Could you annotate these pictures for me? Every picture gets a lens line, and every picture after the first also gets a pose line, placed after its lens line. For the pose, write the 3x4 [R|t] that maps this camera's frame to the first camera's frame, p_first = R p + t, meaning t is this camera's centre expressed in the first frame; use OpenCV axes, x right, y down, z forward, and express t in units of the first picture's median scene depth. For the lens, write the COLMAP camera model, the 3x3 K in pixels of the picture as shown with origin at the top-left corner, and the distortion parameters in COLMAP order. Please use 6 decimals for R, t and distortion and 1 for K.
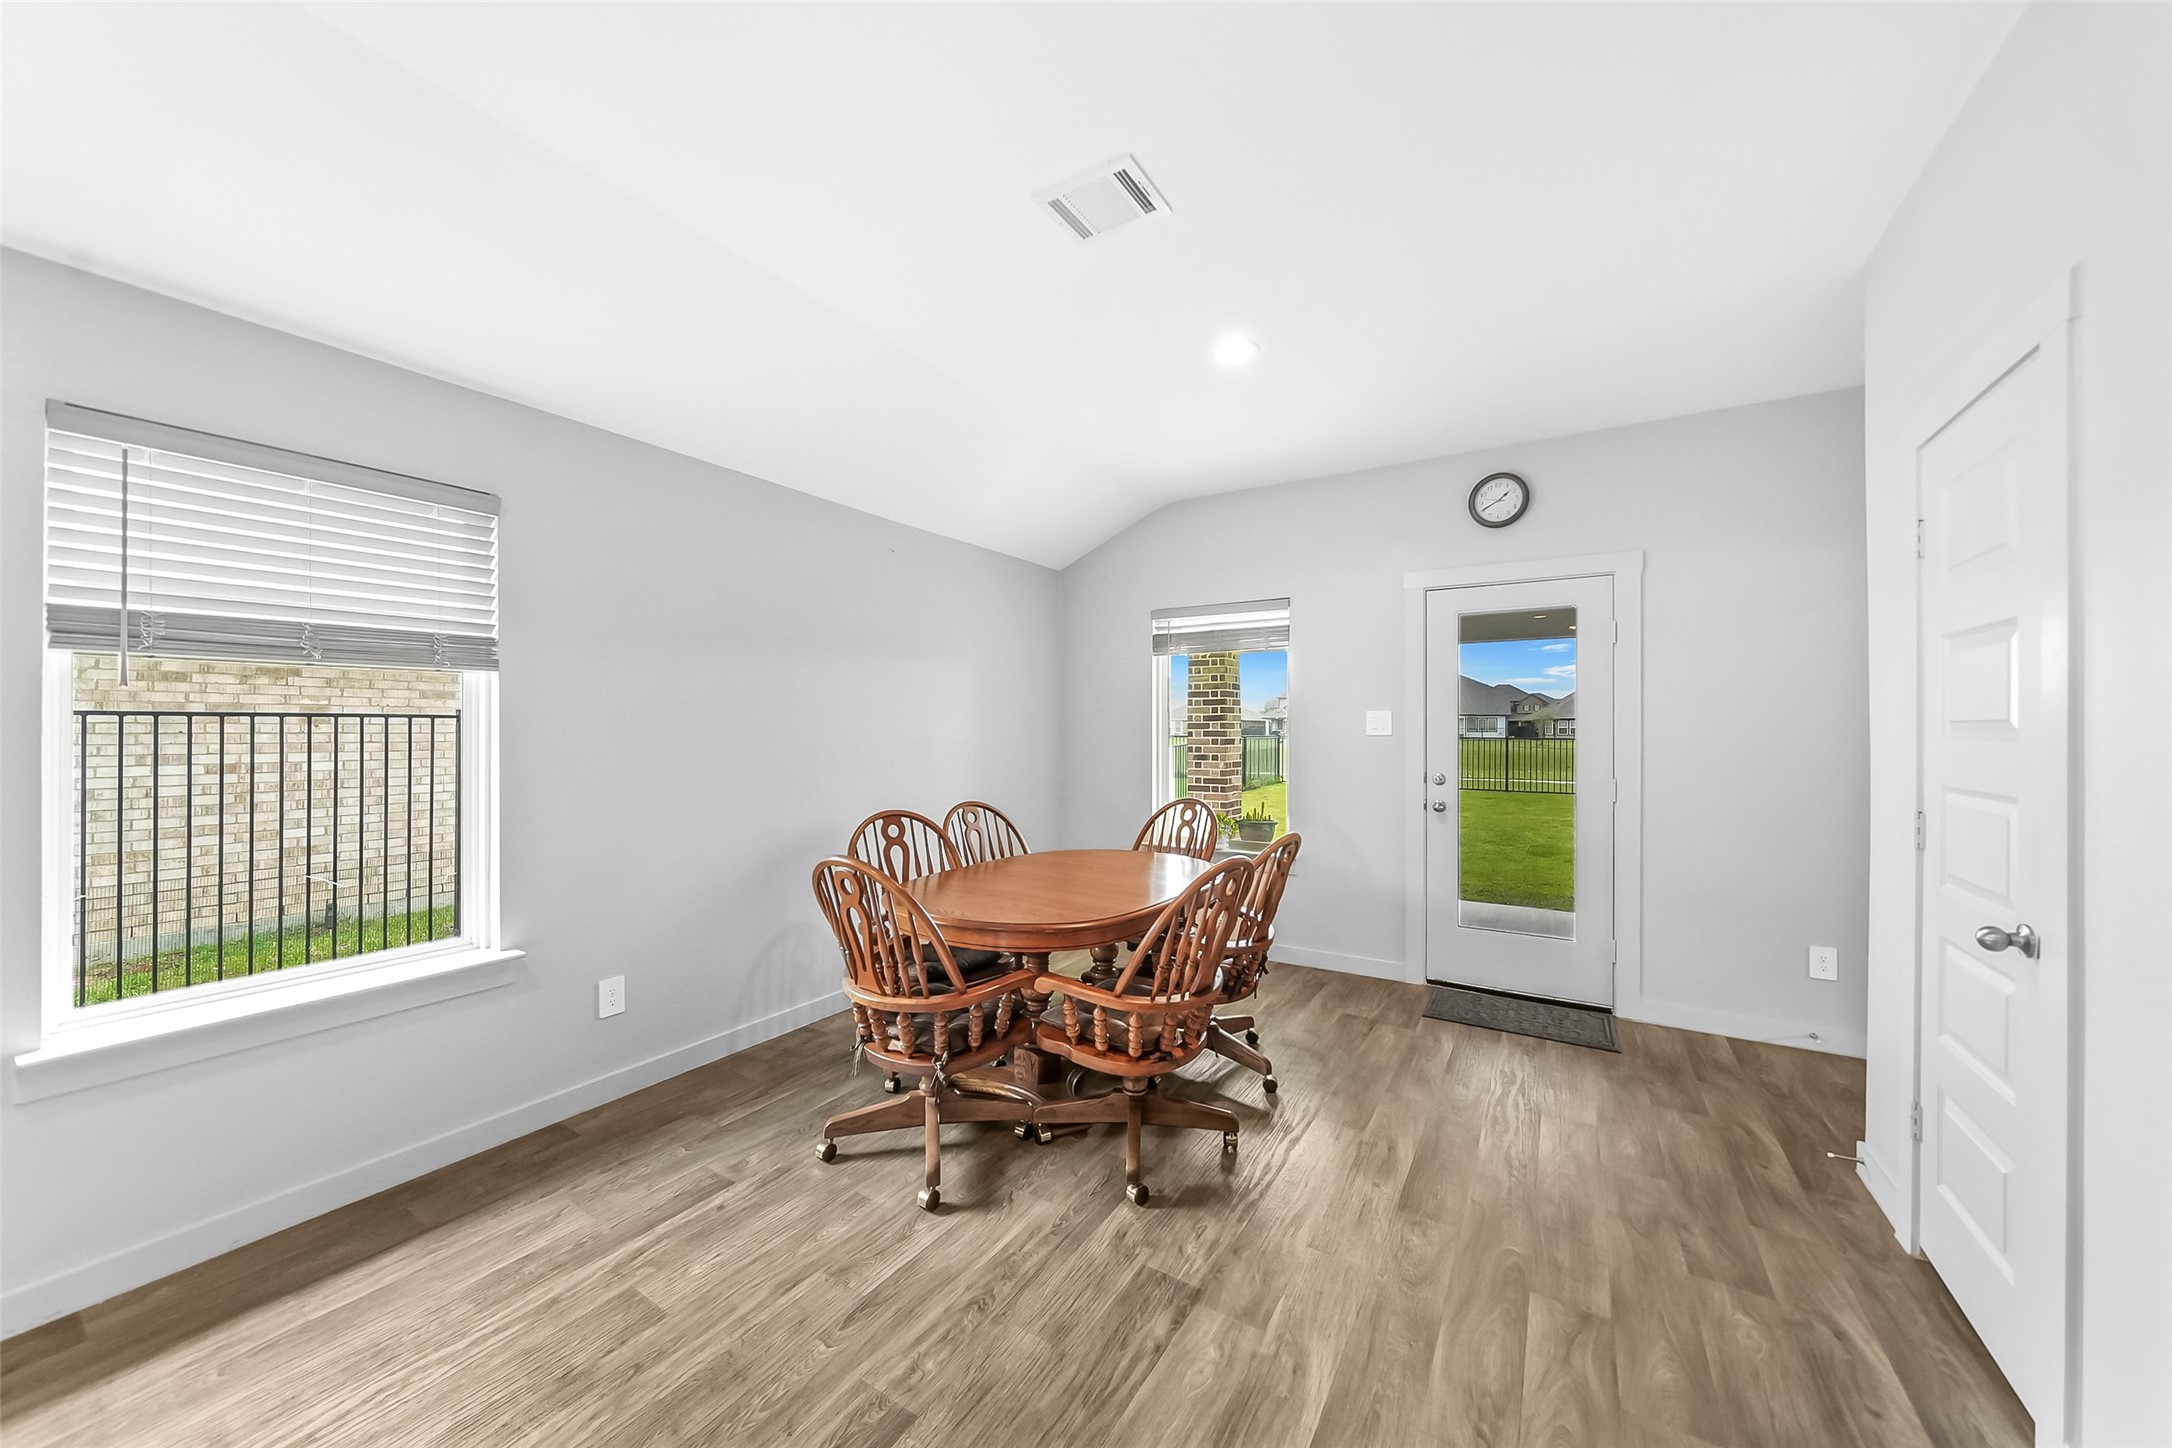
lens RADIAL K [[760.9, 0, 1087.3], [0, 760.9, 726.7], [0, 0, 1]] dist [-0.001237, -0.000143]
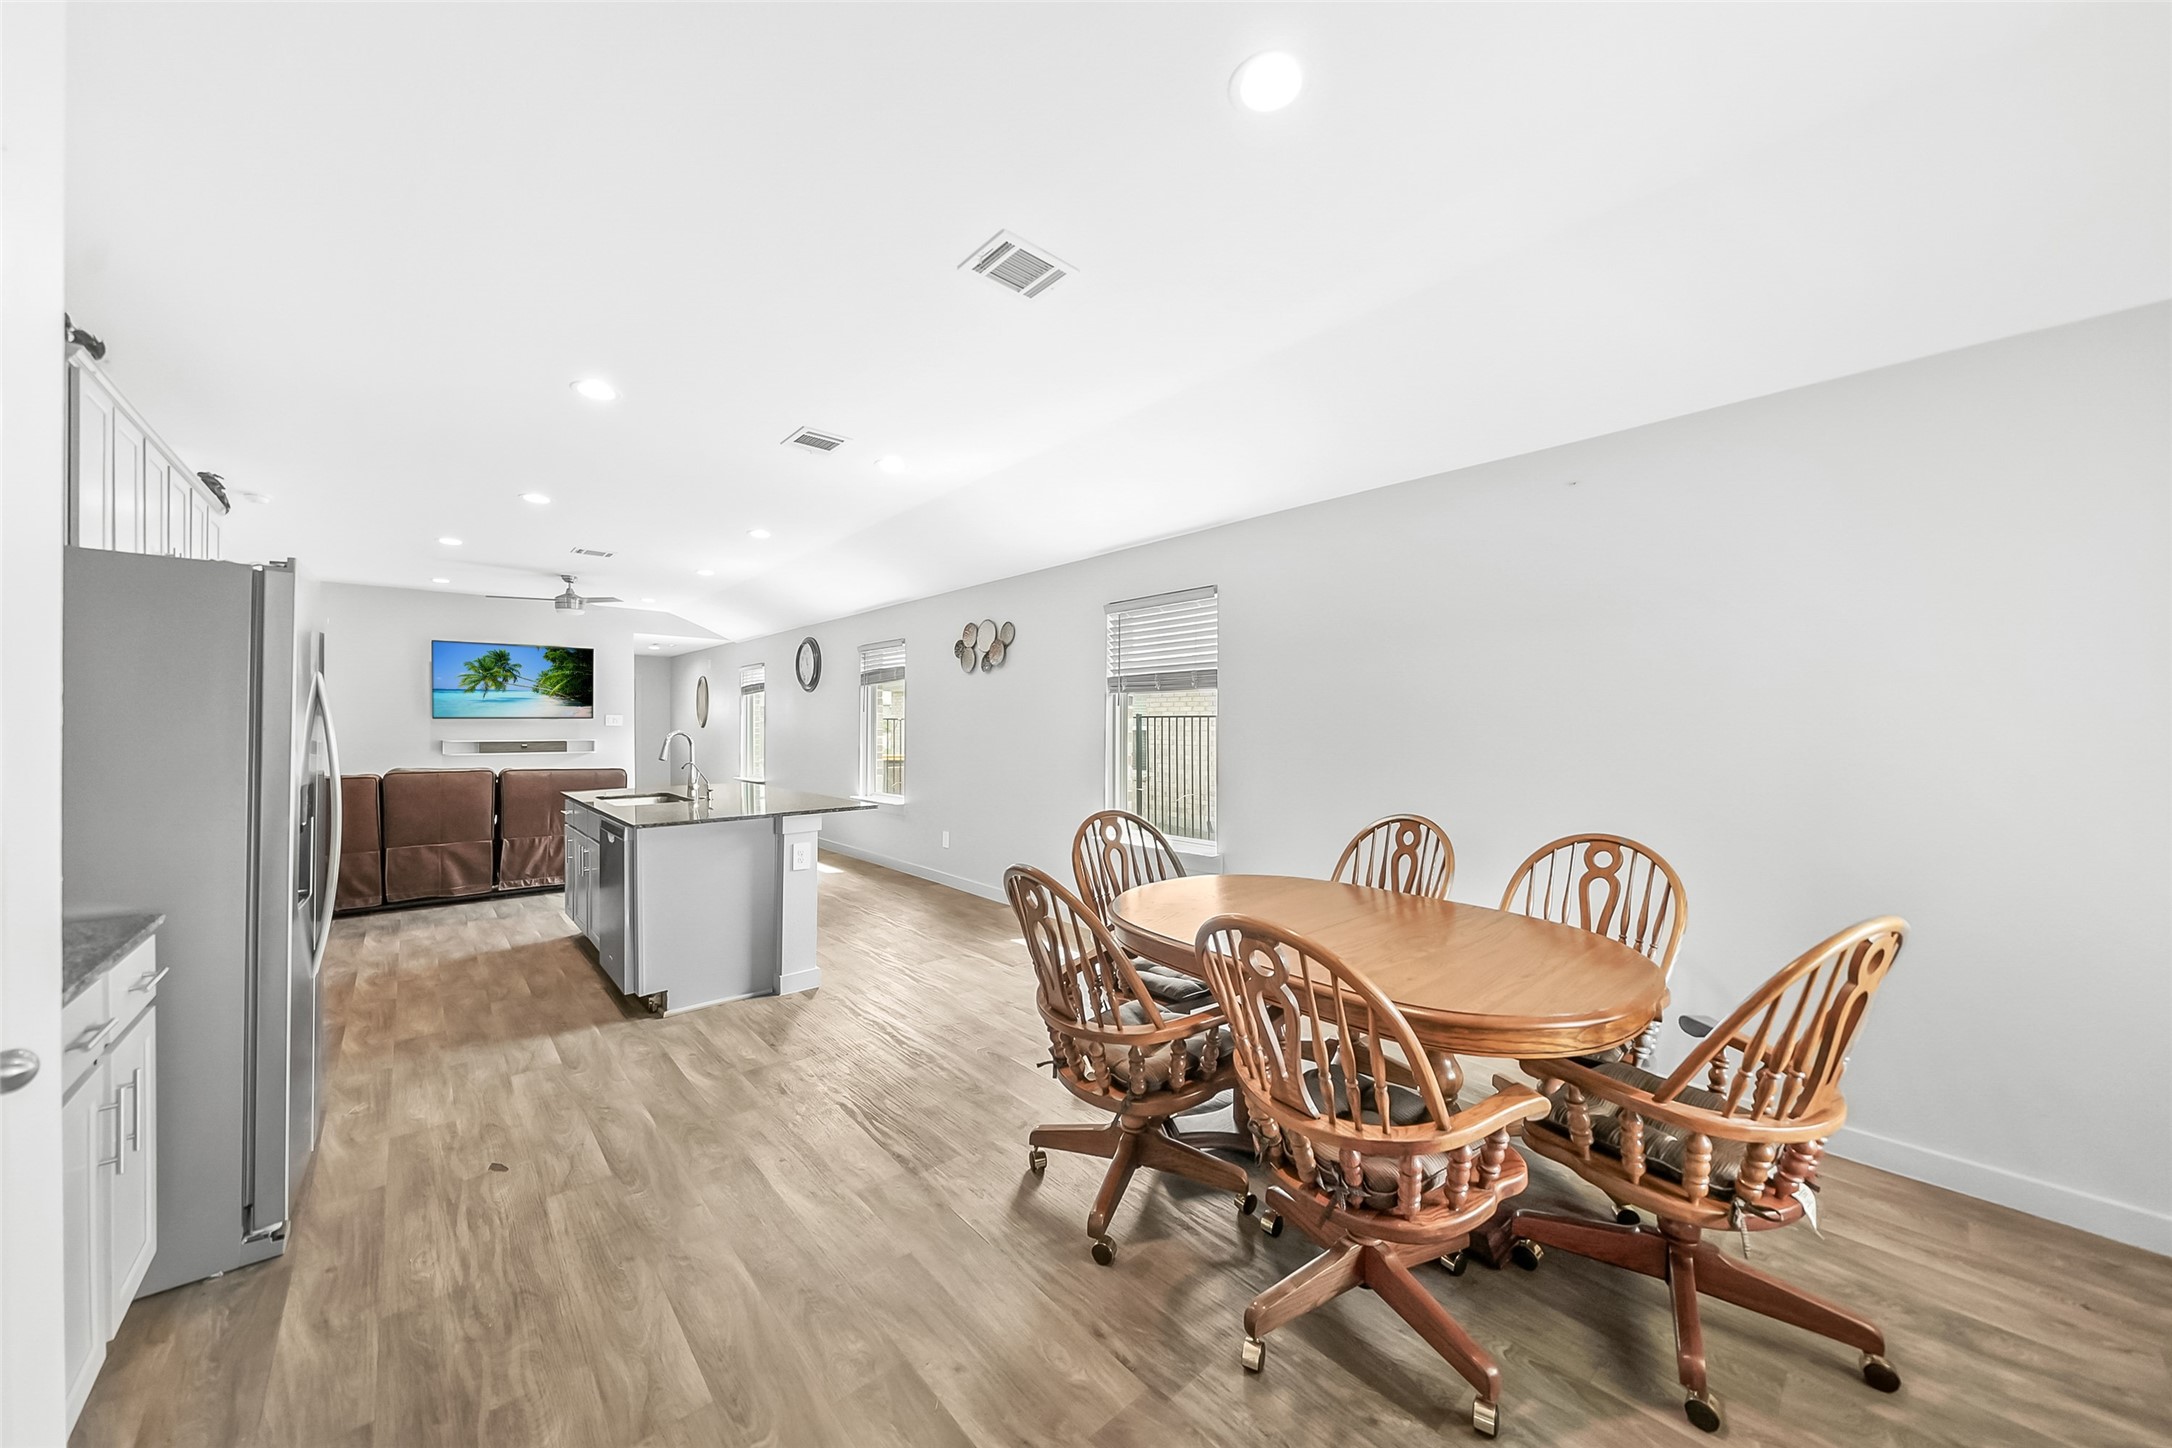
lens RADIAL K [[760.9, 0, 1094.3], [0, 760.9, 713.1], [0, 0, 1]] dist [-0.001237, -0.000143]
pose [[-0.273679, -0.012758, -0.961736, 1.395821], [-0.000864, 0.999915, -0.013018, 0.006765], [0.961821, -0.002732, -0.273667, 1.784051]]
